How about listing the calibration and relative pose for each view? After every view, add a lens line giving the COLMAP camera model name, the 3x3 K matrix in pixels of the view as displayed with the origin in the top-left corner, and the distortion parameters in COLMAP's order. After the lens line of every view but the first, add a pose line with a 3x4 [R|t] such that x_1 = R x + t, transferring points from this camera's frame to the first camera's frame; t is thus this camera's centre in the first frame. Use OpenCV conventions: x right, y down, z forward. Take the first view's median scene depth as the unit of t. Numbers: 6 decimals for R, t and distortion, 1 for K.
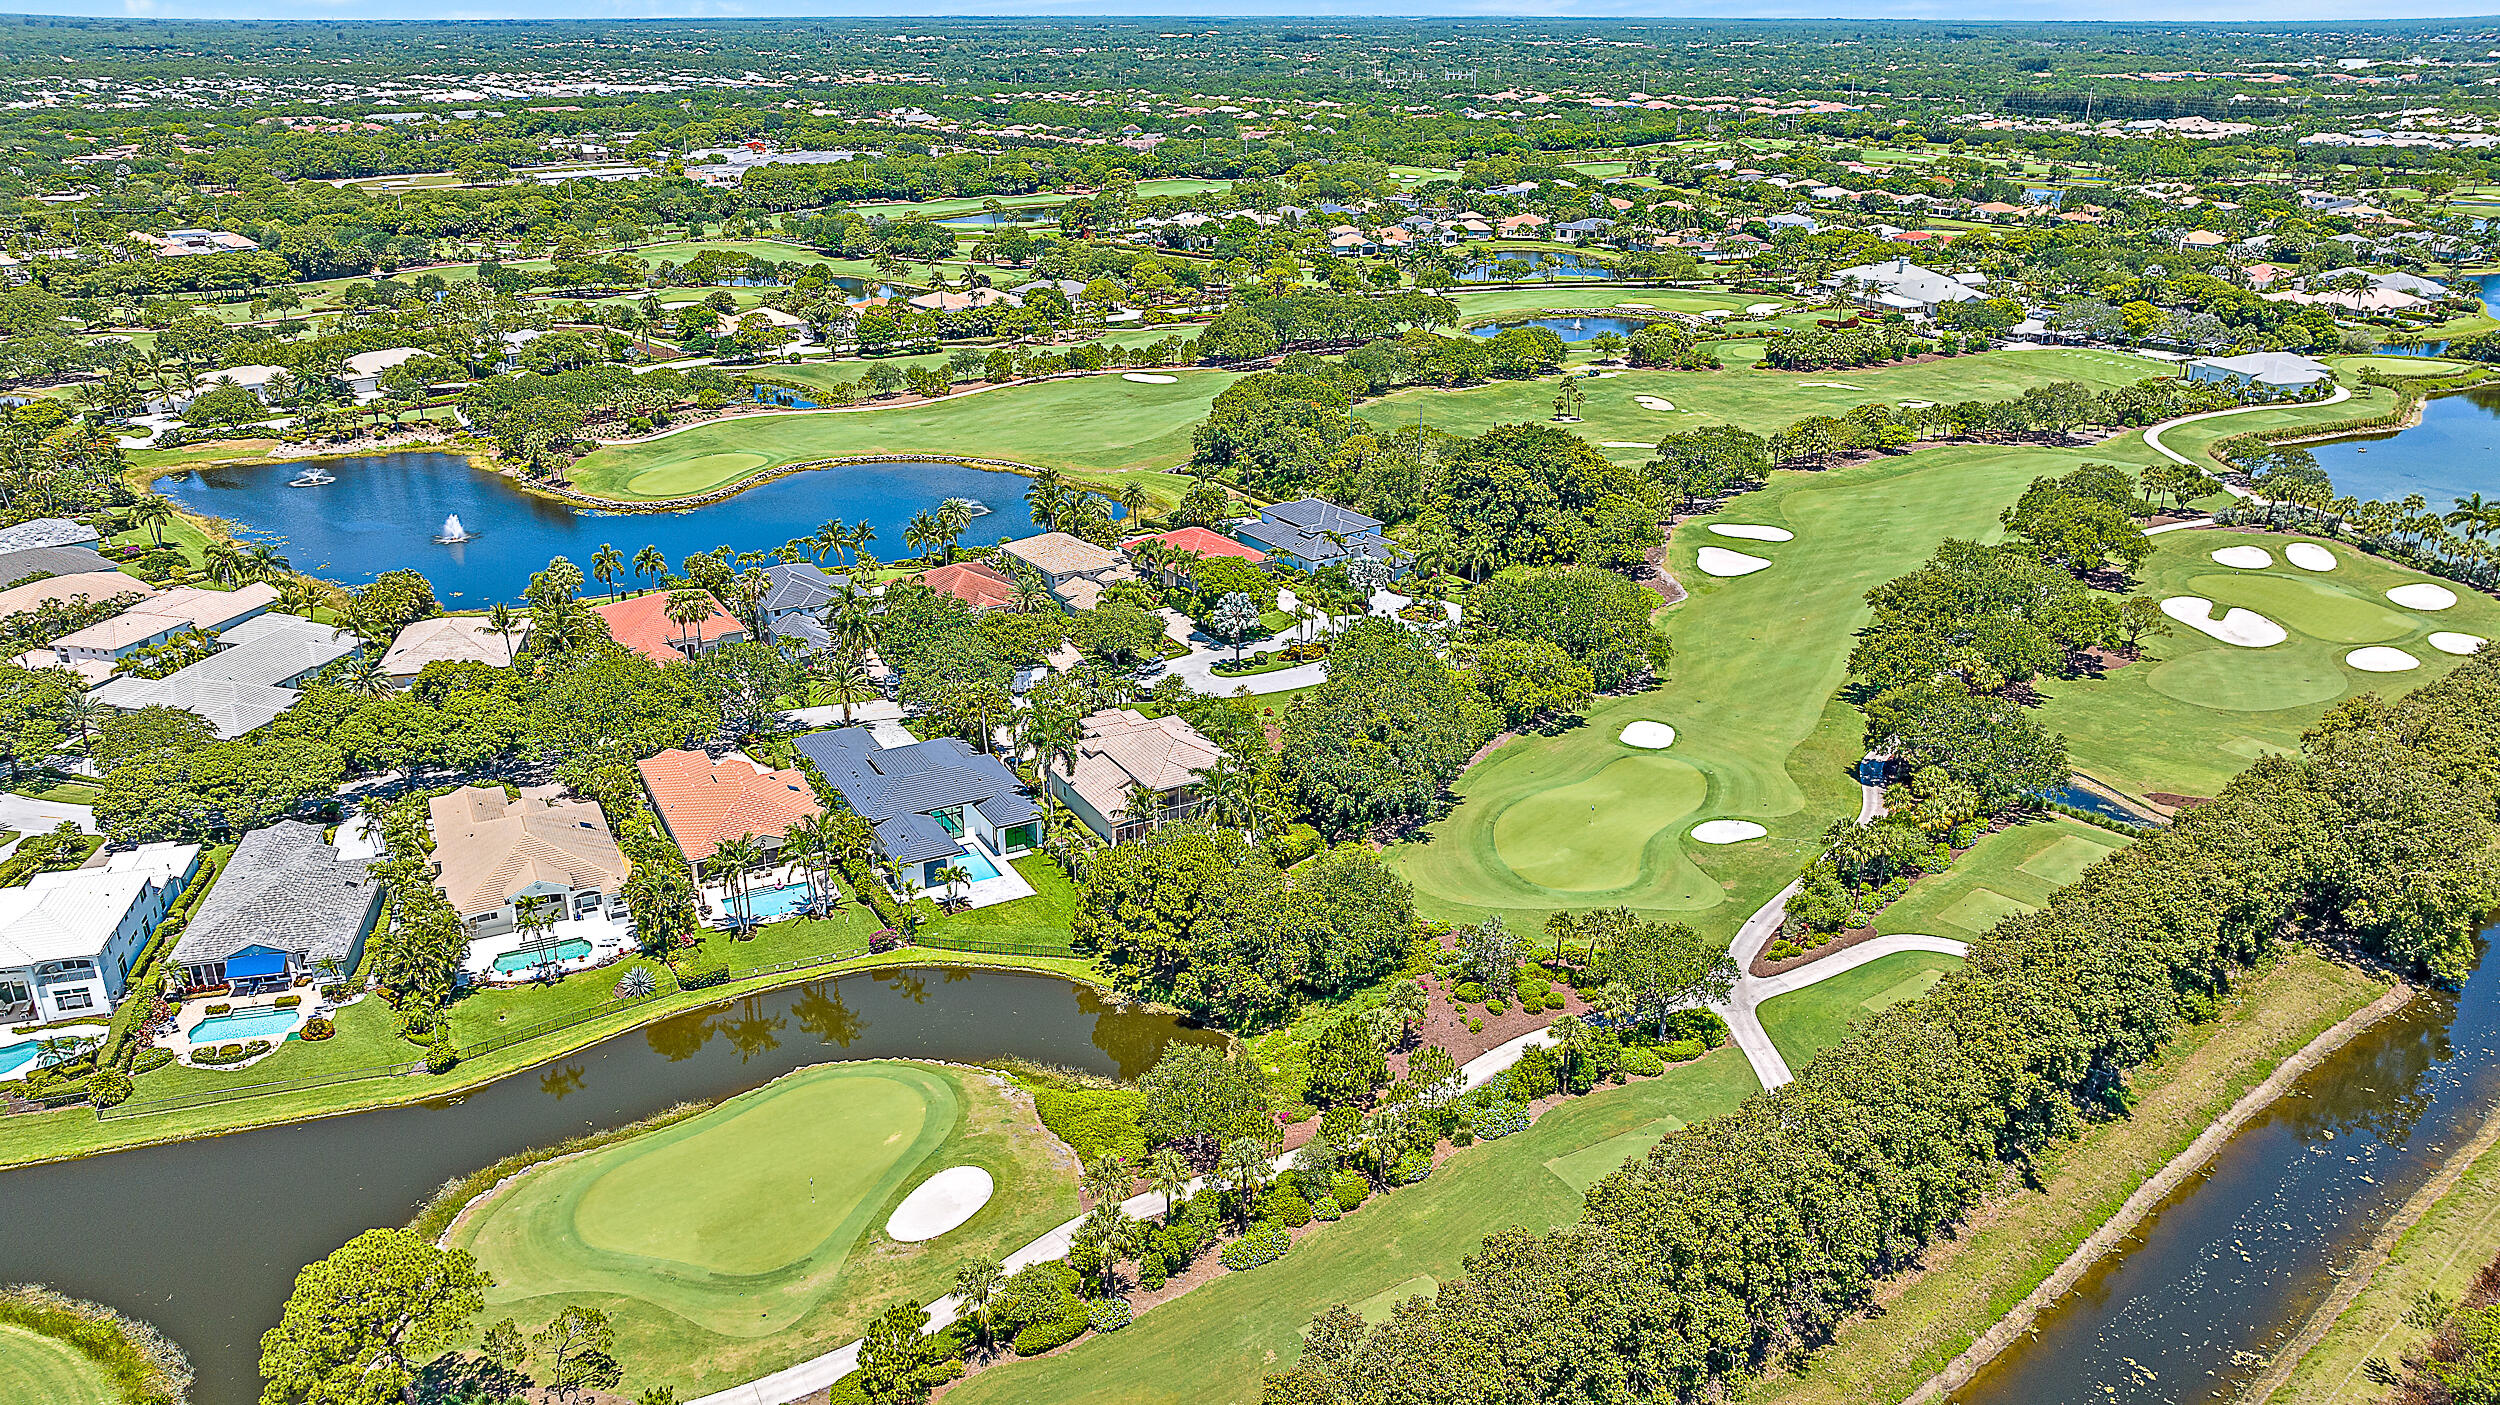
lens RADIAL K [[1709.6, 0, 1250.0], [0, 1709.6, 702.5], [0, 0, 1]] dist [-0.011558, -0.003595]
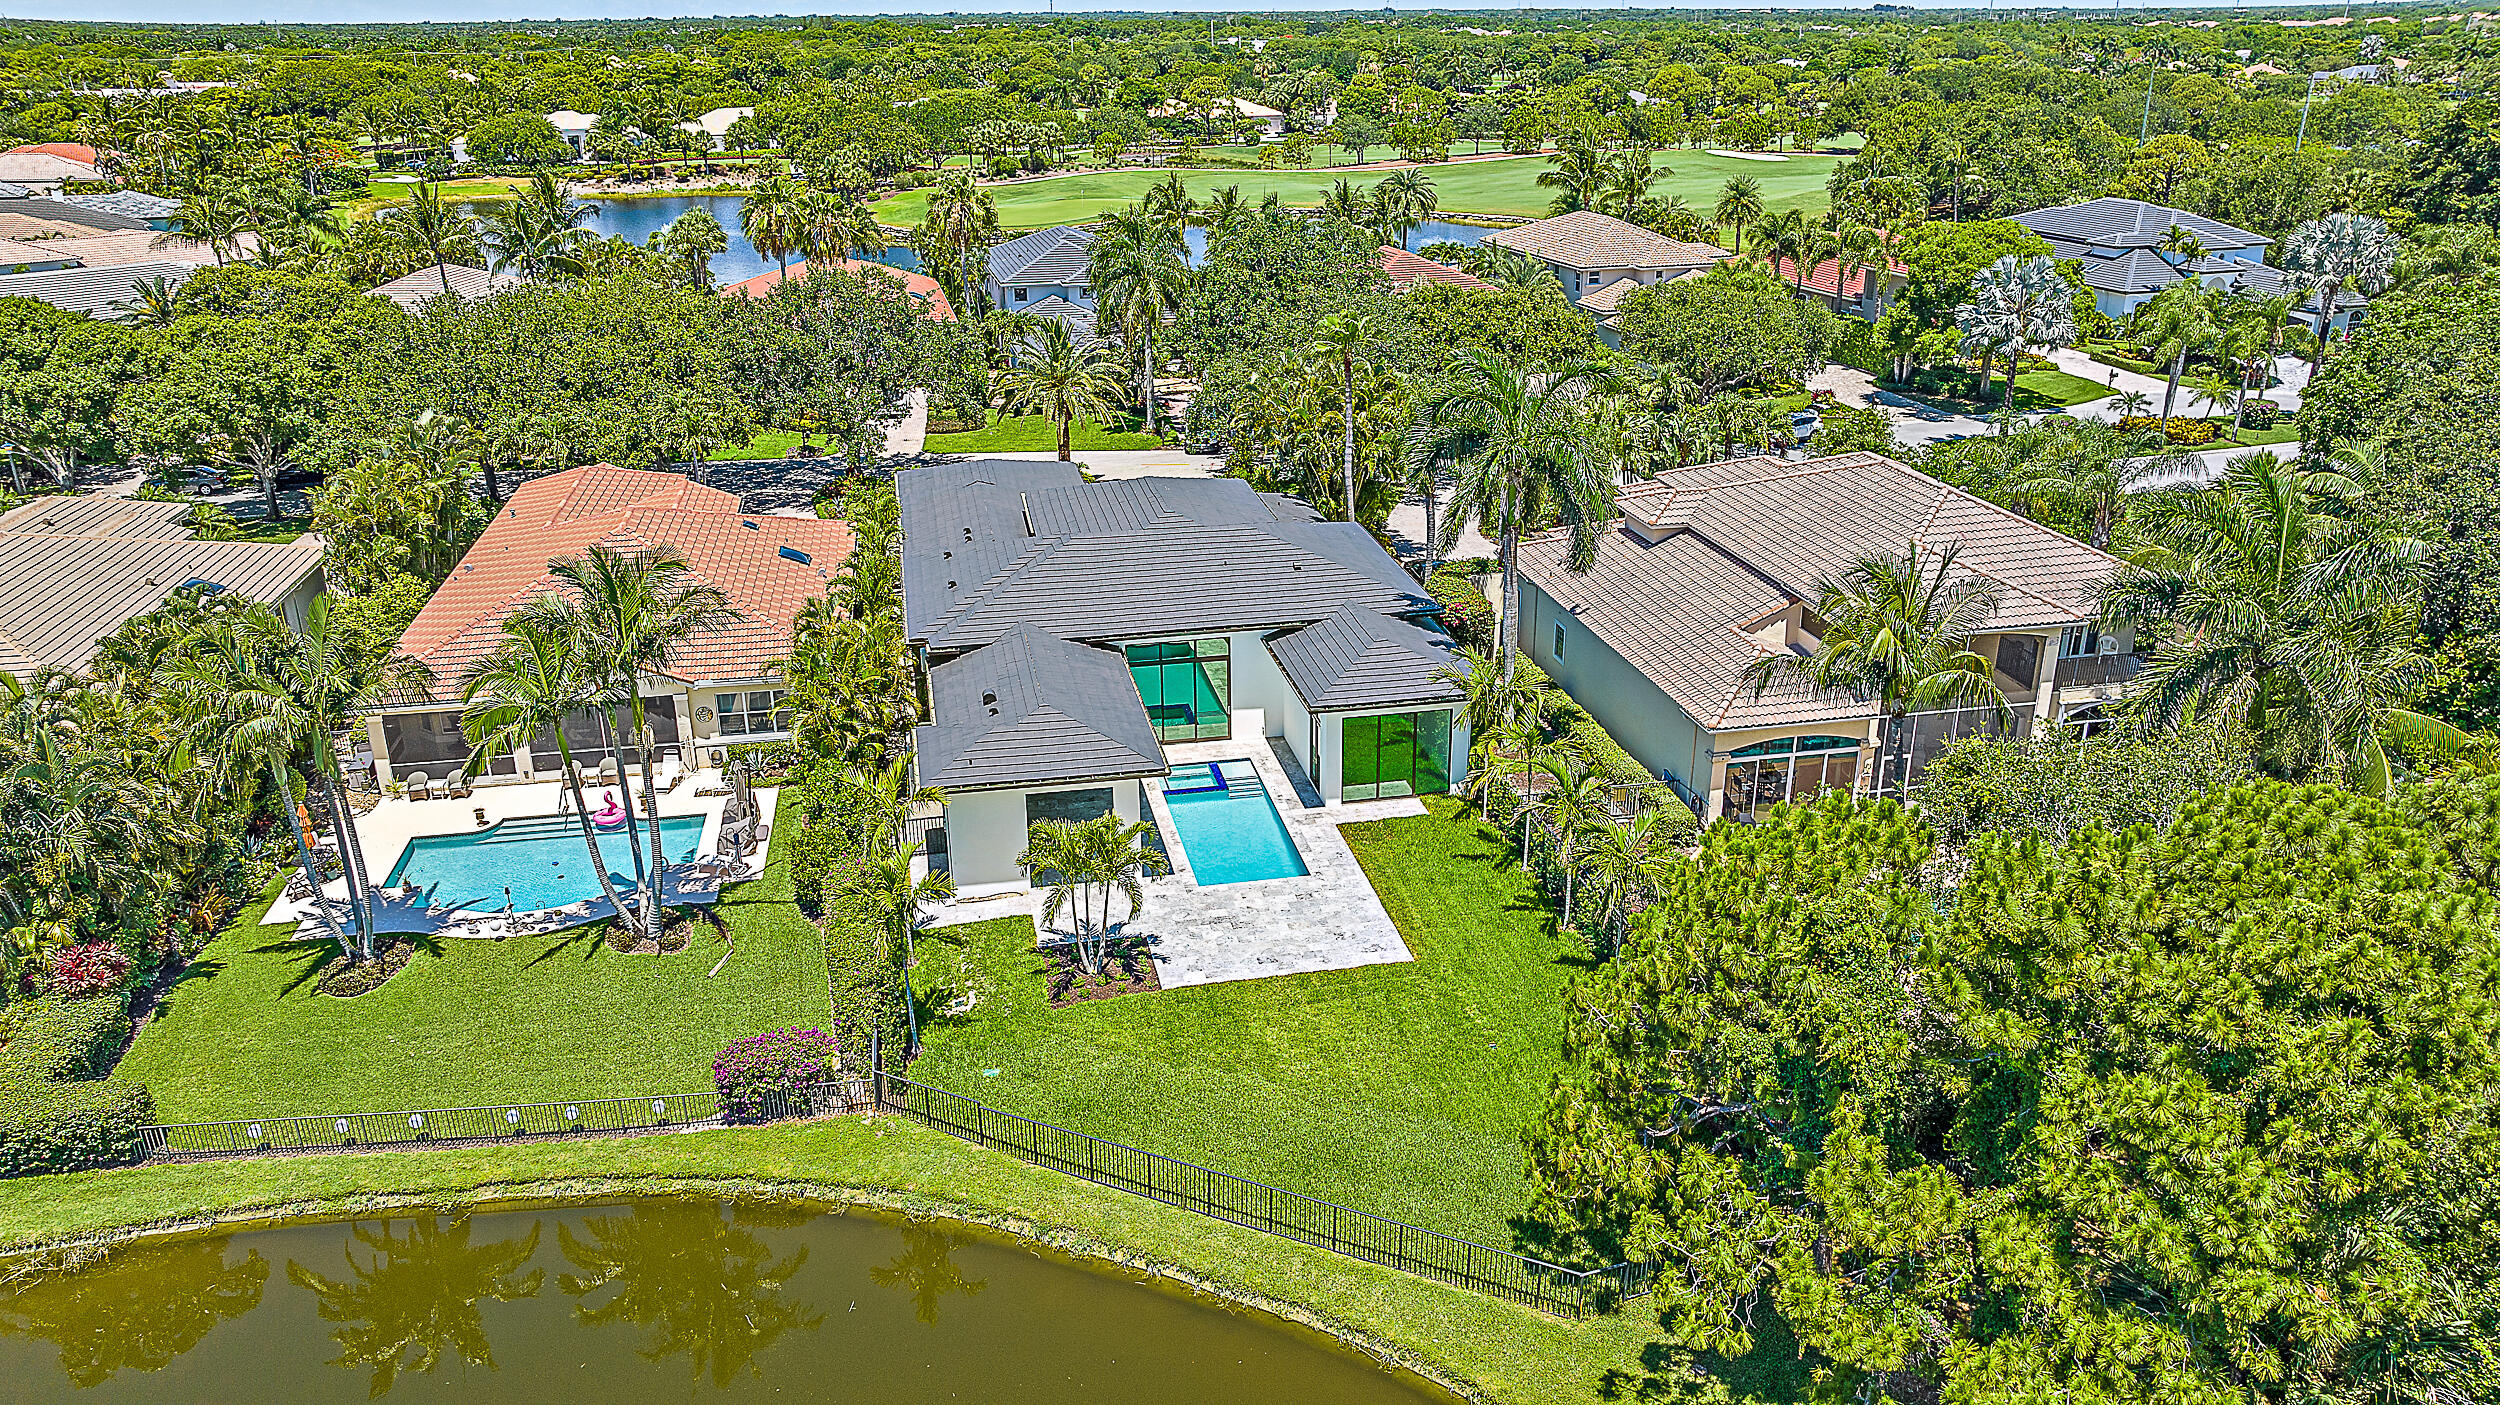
lens RADIAL K [[1709.6, 0, 1250.0], [0, 1709.6, 702.5], [0, 0, 1]] dist [-0.011558, -0.003595]
pose [[0.952879, 0.095810, -0.287823, -0.072823], [-0.093679, 0.995377, 0.021202, 0.065687], [0.288524, 0.006760, 0.957449, 0.703959]]
